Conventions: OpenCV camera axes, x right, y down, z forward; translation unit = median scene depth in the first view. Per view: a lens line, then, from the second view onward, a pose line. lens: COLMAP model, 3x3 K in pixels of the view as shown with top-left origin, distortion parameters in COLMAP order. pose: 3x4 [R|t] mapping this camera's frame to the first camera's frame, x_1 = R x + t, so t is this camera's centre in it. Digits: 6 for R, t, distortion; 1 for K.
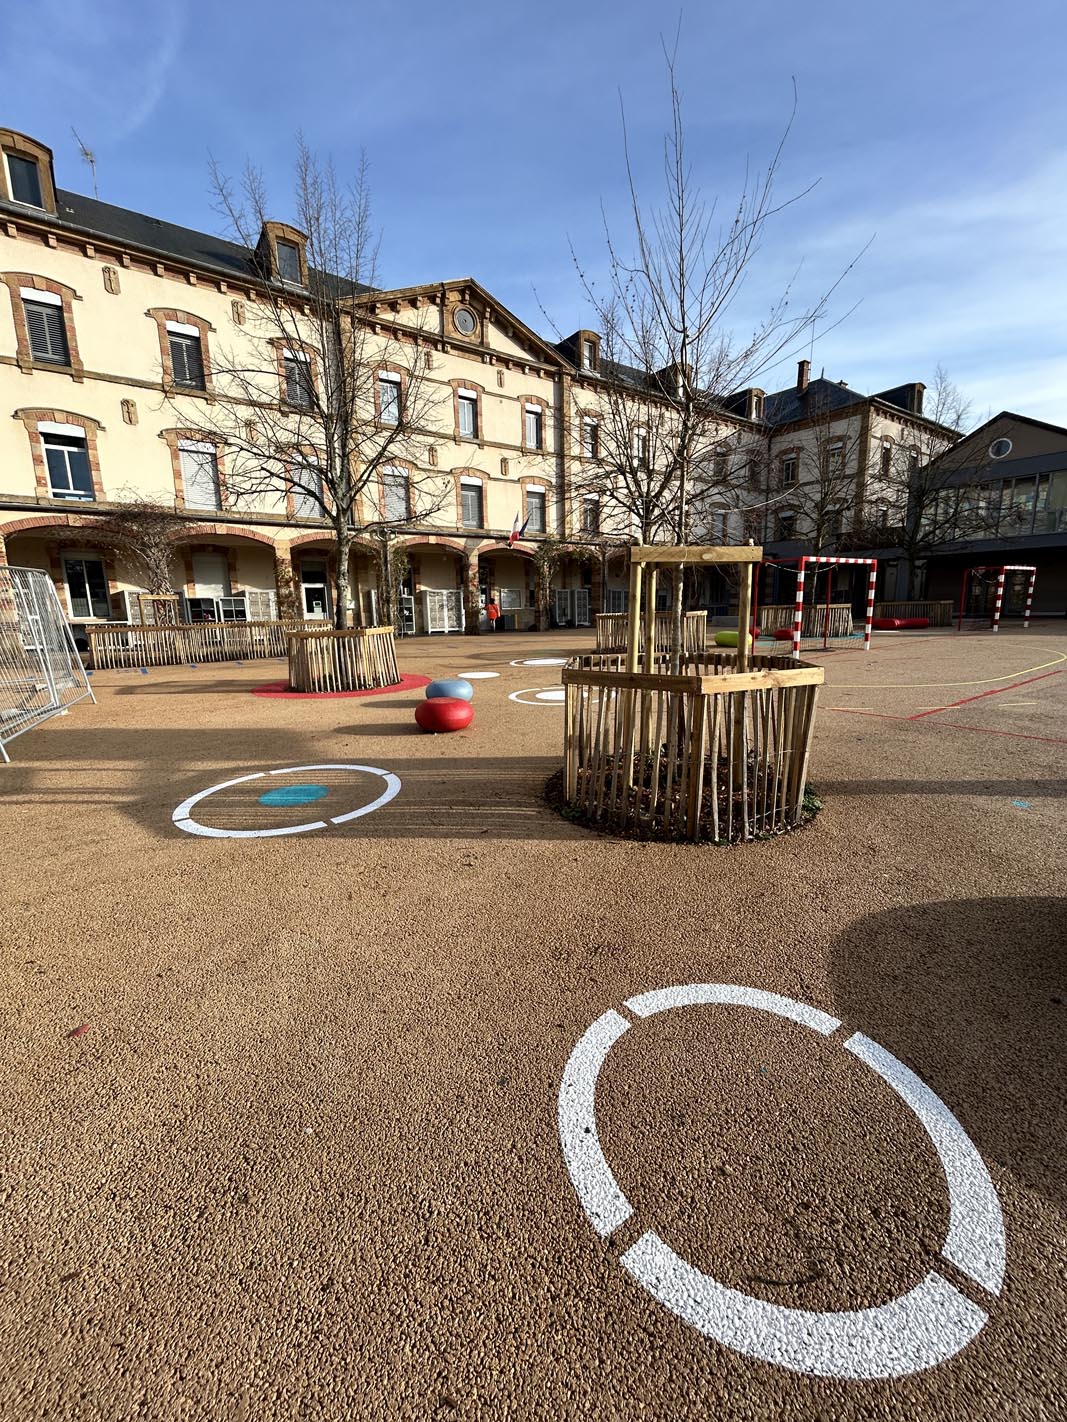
lens RADIAL K [[573.0, 0, 532.8], [0, 573.0, 683.9], [0, 0, 1]] dist [0.010129, -0.000419]
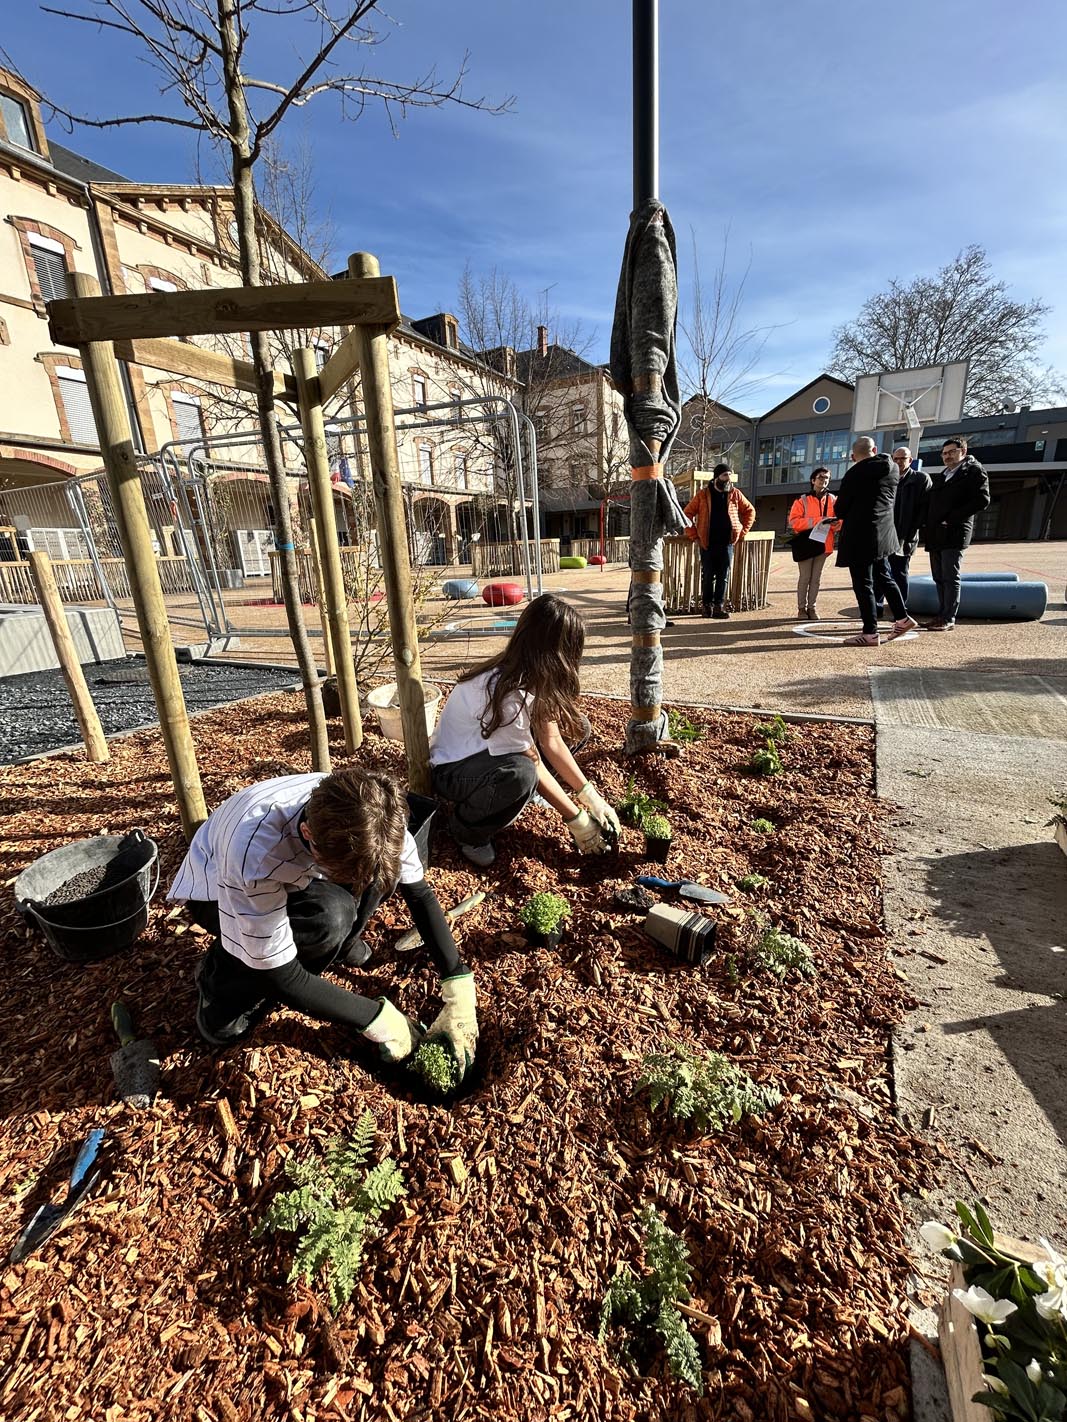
lens RADIAL K [[573.0, 0, 532.8], [0, 573.0, 683.9], [0, 0, 1]] dist [0.010129, -0.000419]
pose [[0.901057, -0.100250, 0.421954, -0.167882], [0.057850, 0.992006, 0.112151, 0.018855], [-0.429824, -0.076645, 0.899654, -0.116751]]
